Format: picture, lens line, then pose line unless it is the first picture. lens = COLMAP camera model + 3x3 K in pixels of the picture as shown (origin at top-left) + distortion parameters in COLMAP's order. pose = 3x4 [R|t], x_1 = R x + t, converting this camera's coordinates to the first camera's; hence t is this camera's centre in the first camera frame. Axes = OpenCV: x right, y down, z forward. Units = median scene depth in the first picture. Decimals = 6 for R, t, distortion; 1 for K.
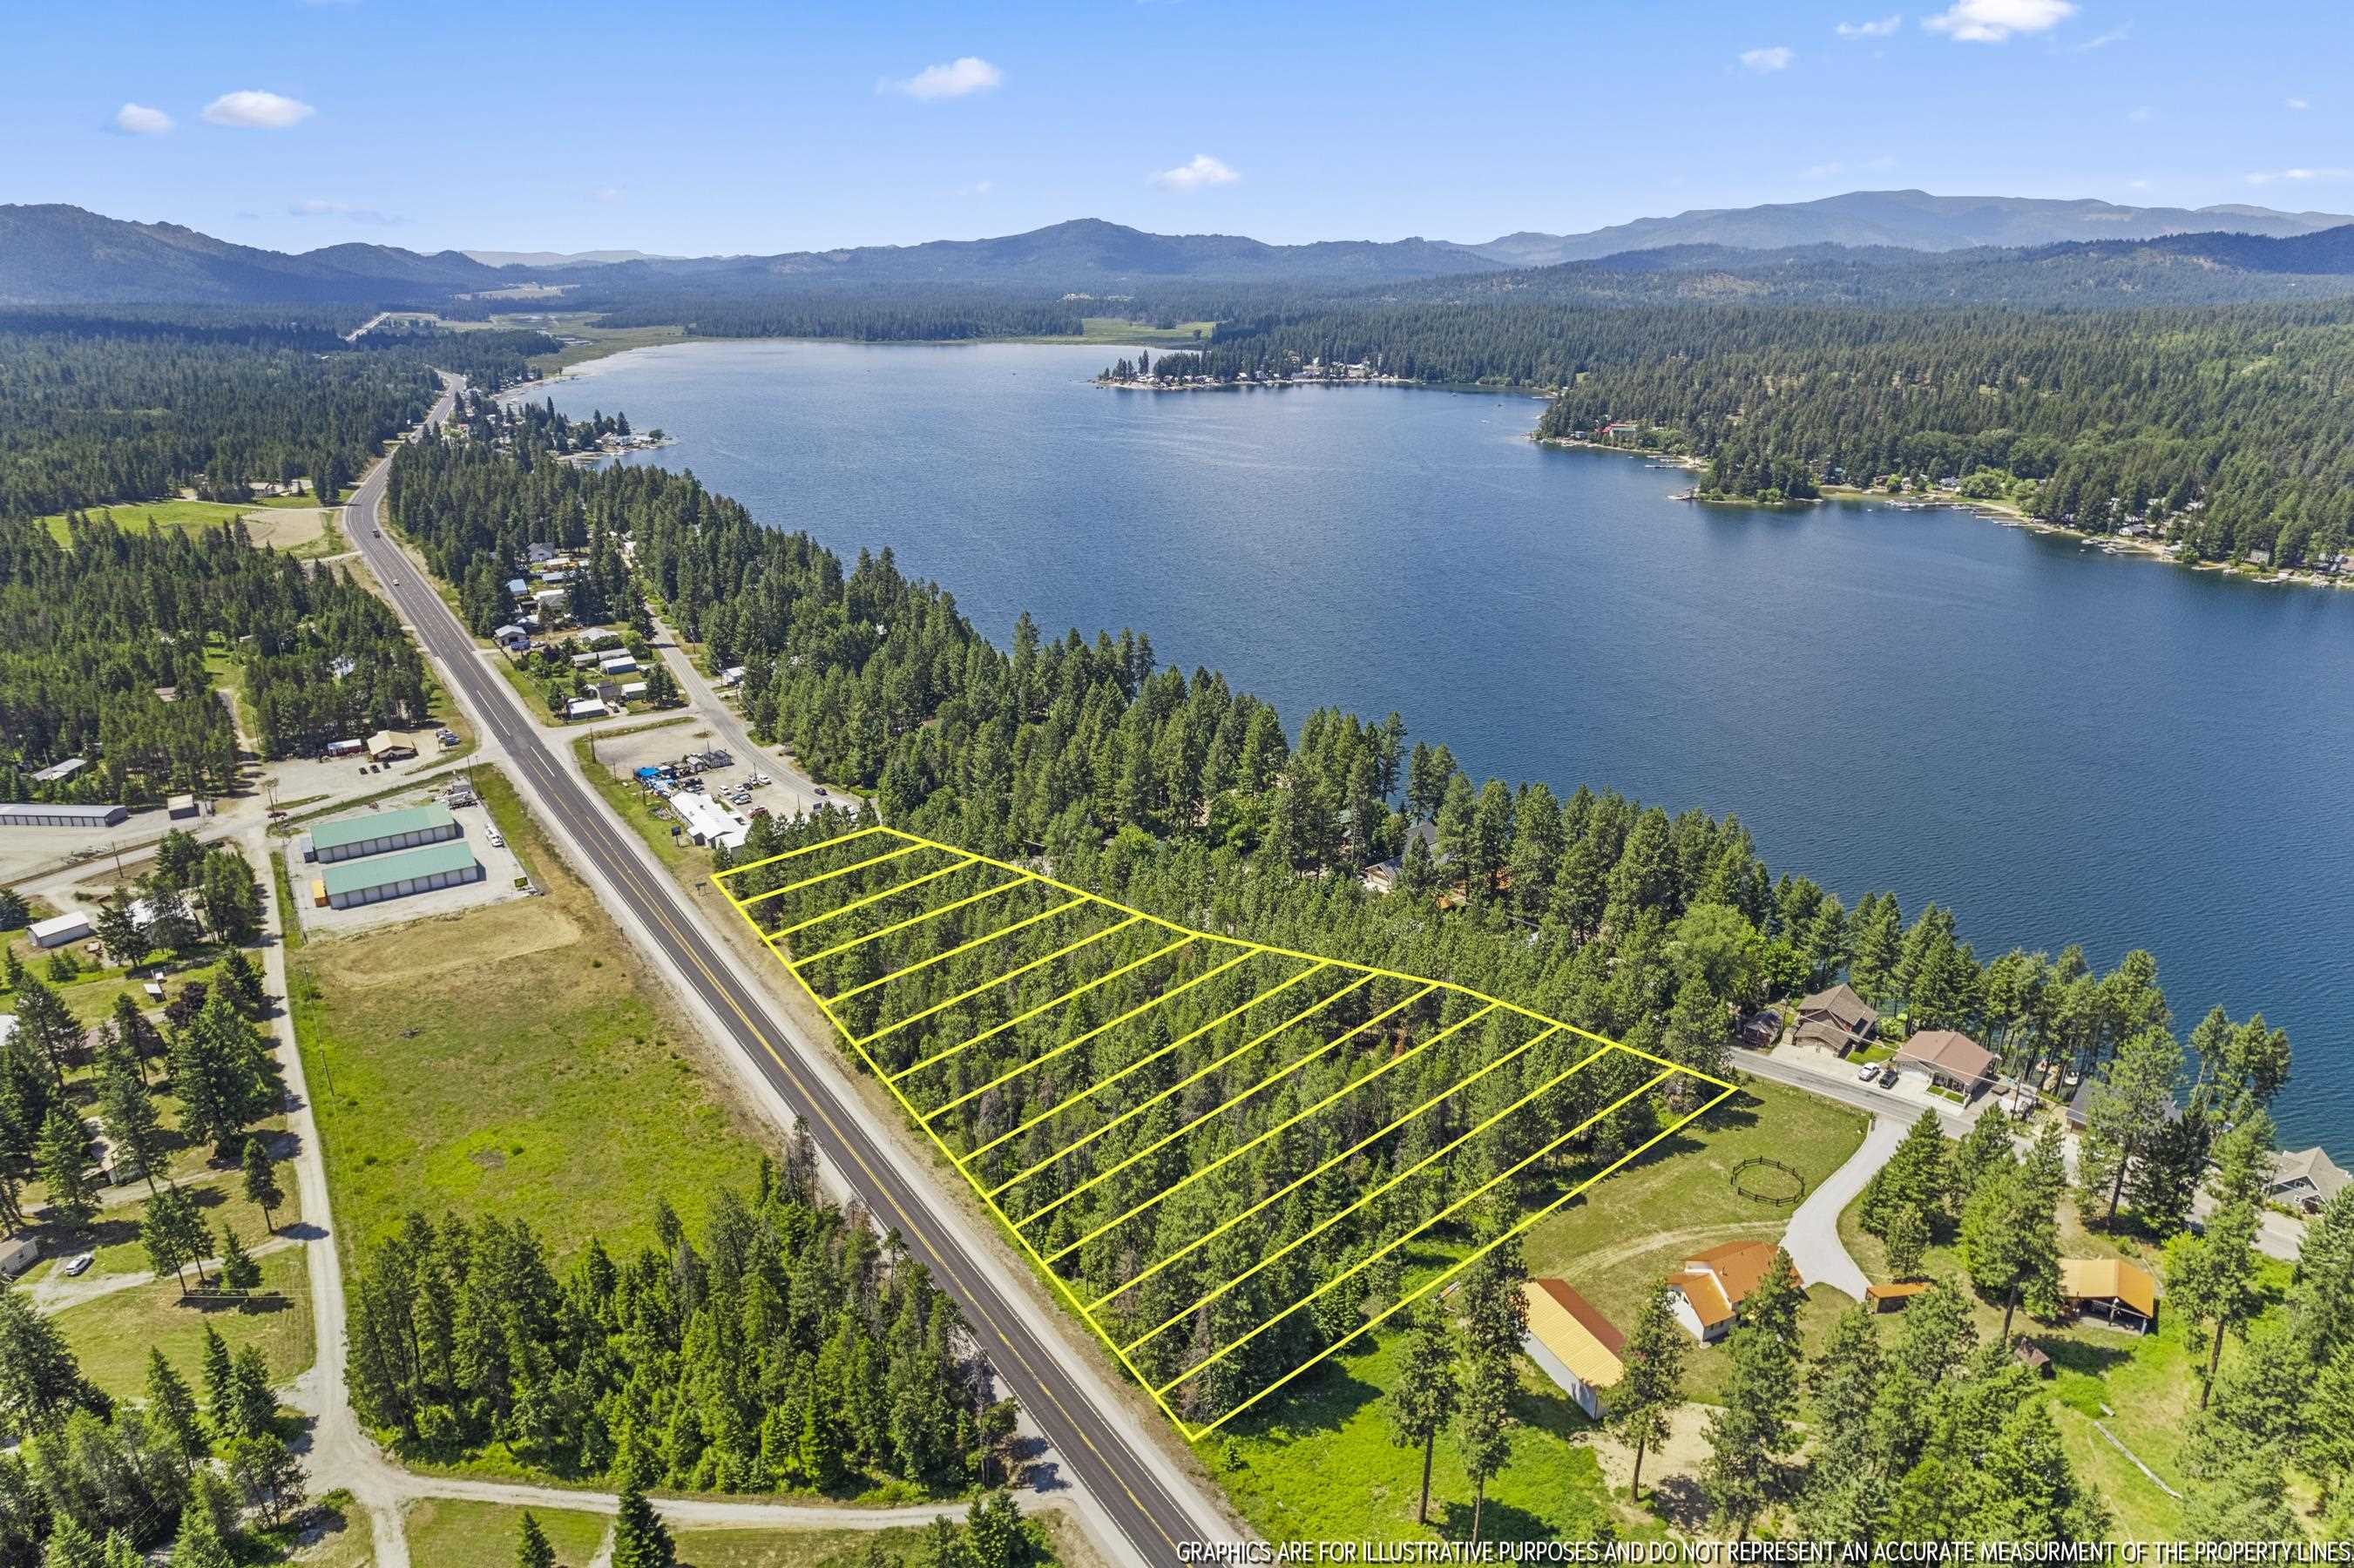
lens RADIAL K [[1508.2, 0, 1170.9], [0, 1508.2, 788.9], [0, 0, 1]] dist [-0.081669, 0.073483]
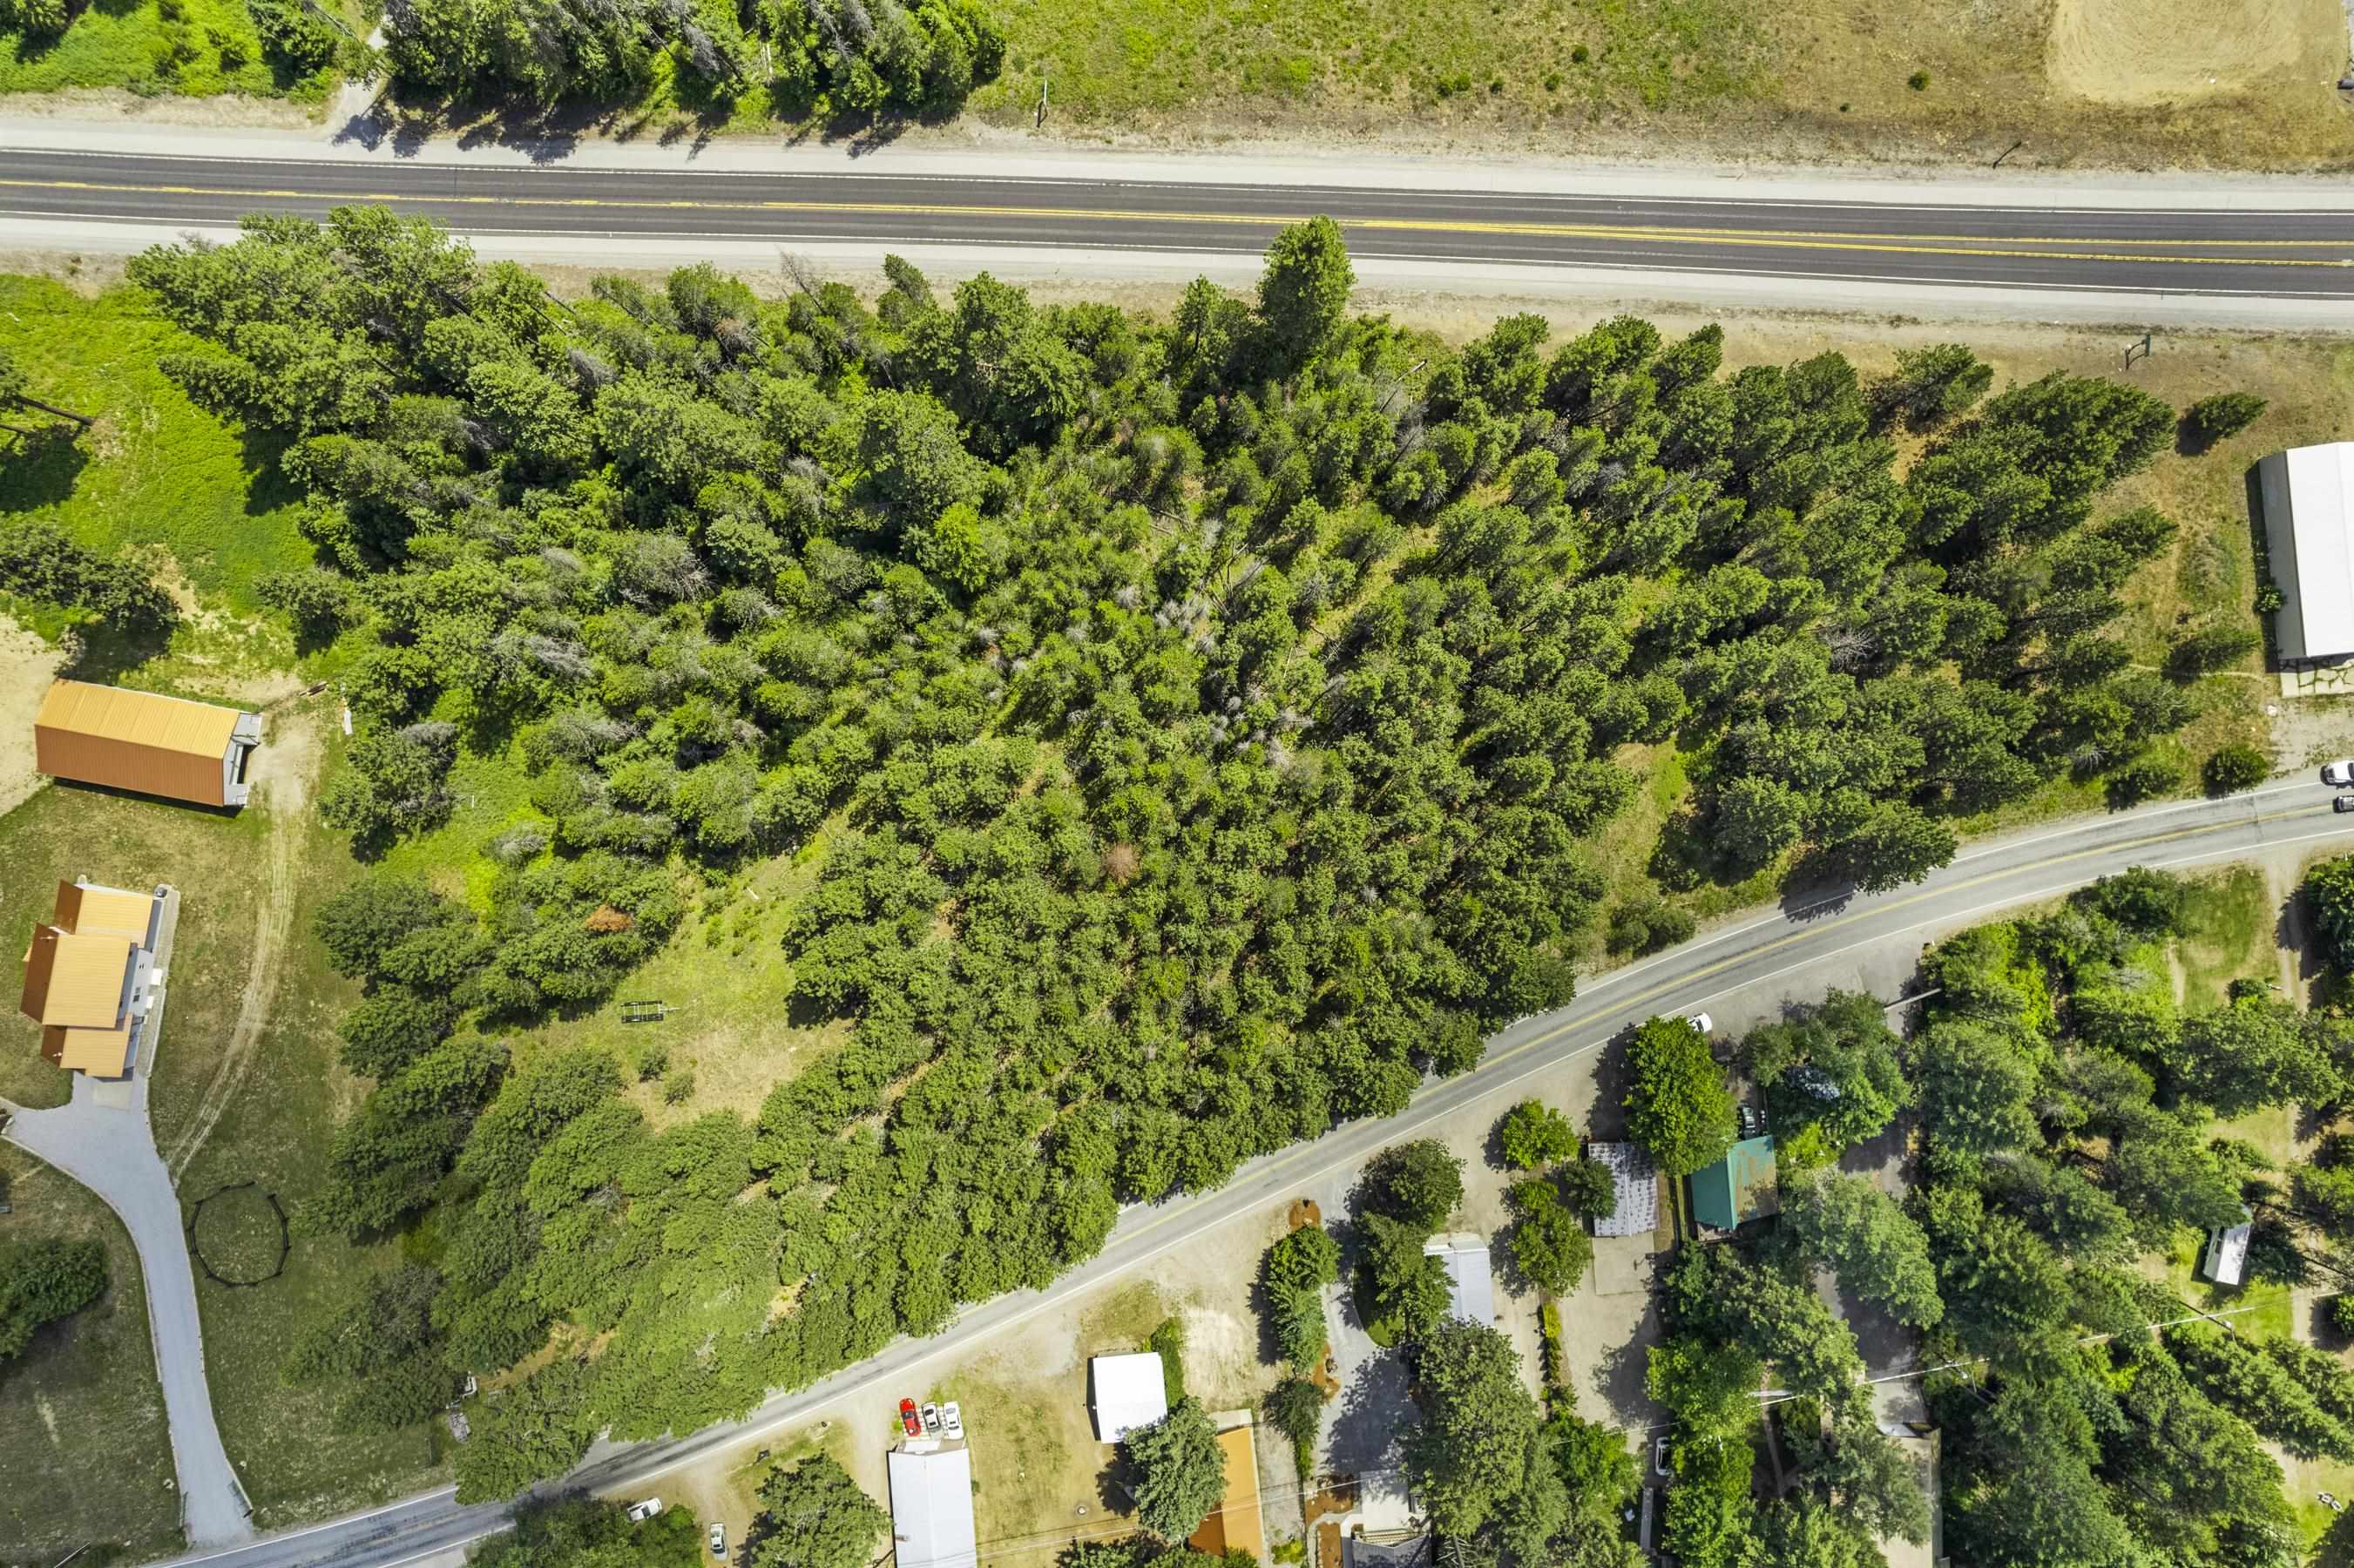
lens RADIAL K [[1508.2, 0, 1166.2], [0, 1508.2, 787.7], [0, 0, 1]] dist [-0.081669, 0.073483]
pose [[-0.568676, 0.822556, 0.003041, -0.012729], [-0.279016, -0.196374, 0.939993, -0.226772], [0.773794, 0.533703, 0.341180, 0.470051]]
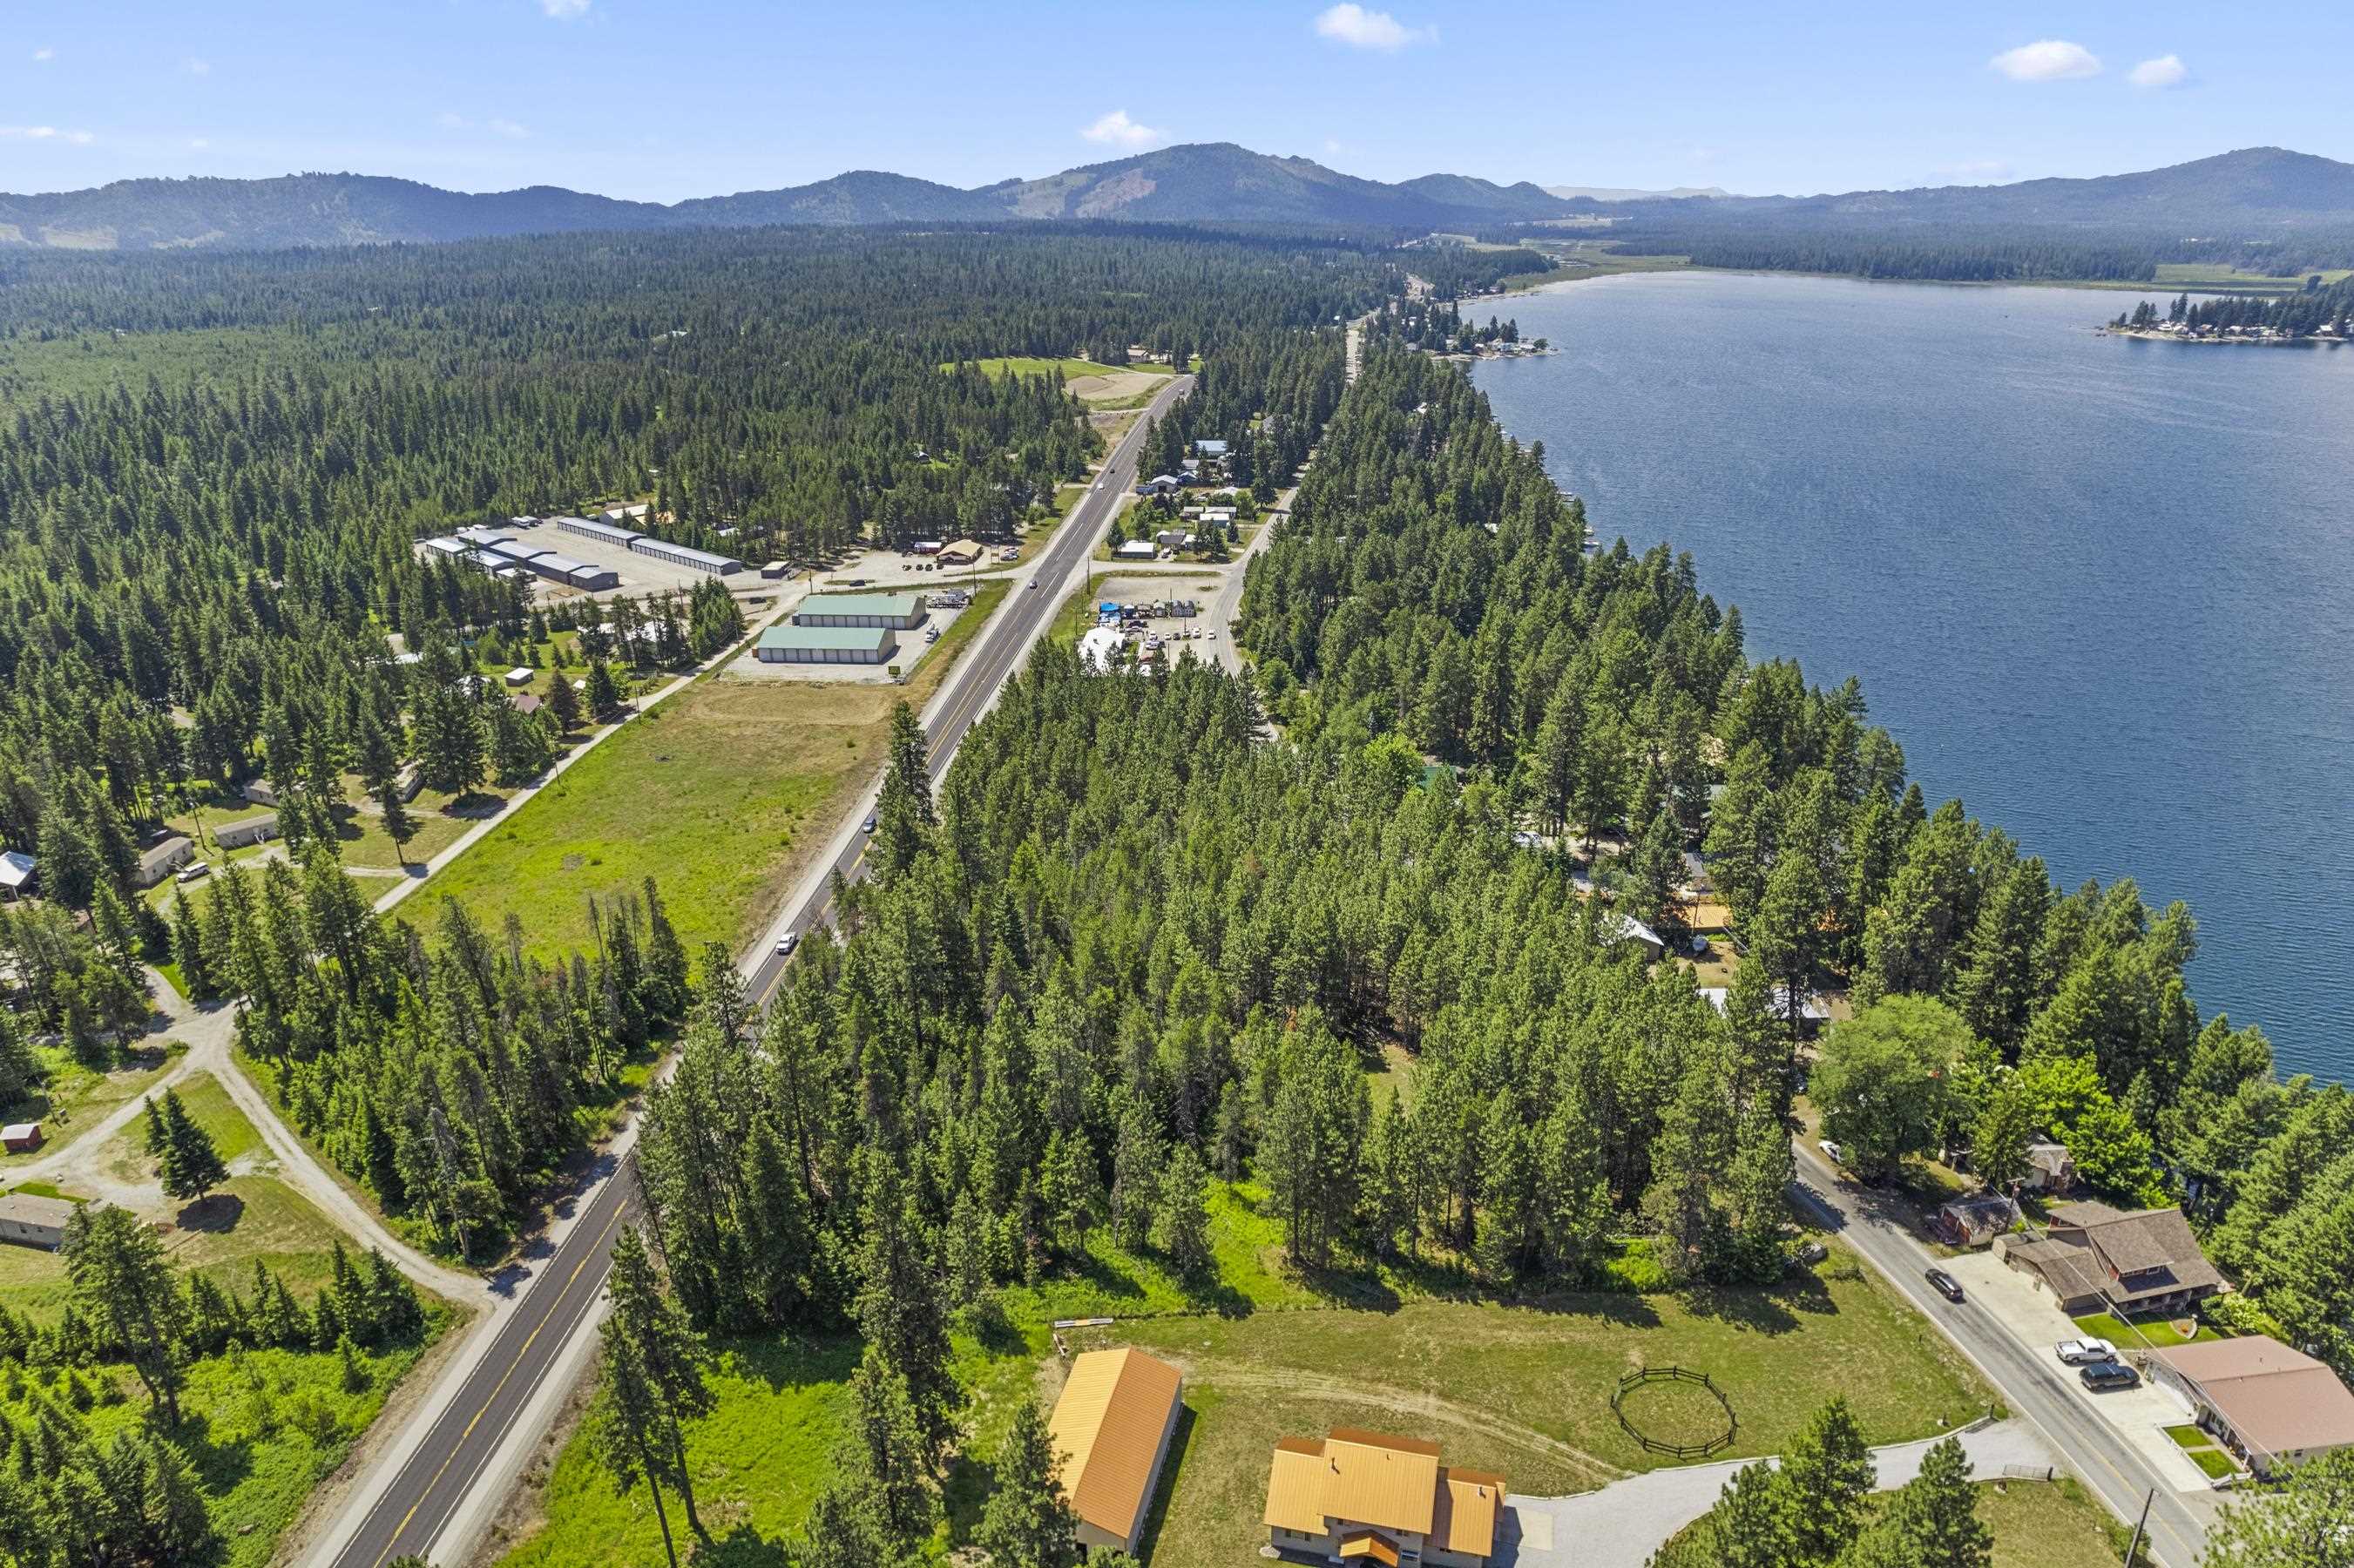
lens RADIAL K [[1508.2, 0, 1173.9], [0, 1508.2, 785.5], [0, 0, 1]] dist [-0.081669, 0.073483]
pose [[0.789688, 0.223988, -0.571158, 0.253130], [-0.204453, 0.973834, 0.099225, -0.003377], [0.578439, 0.038418, 0.814820, 0.174152]]
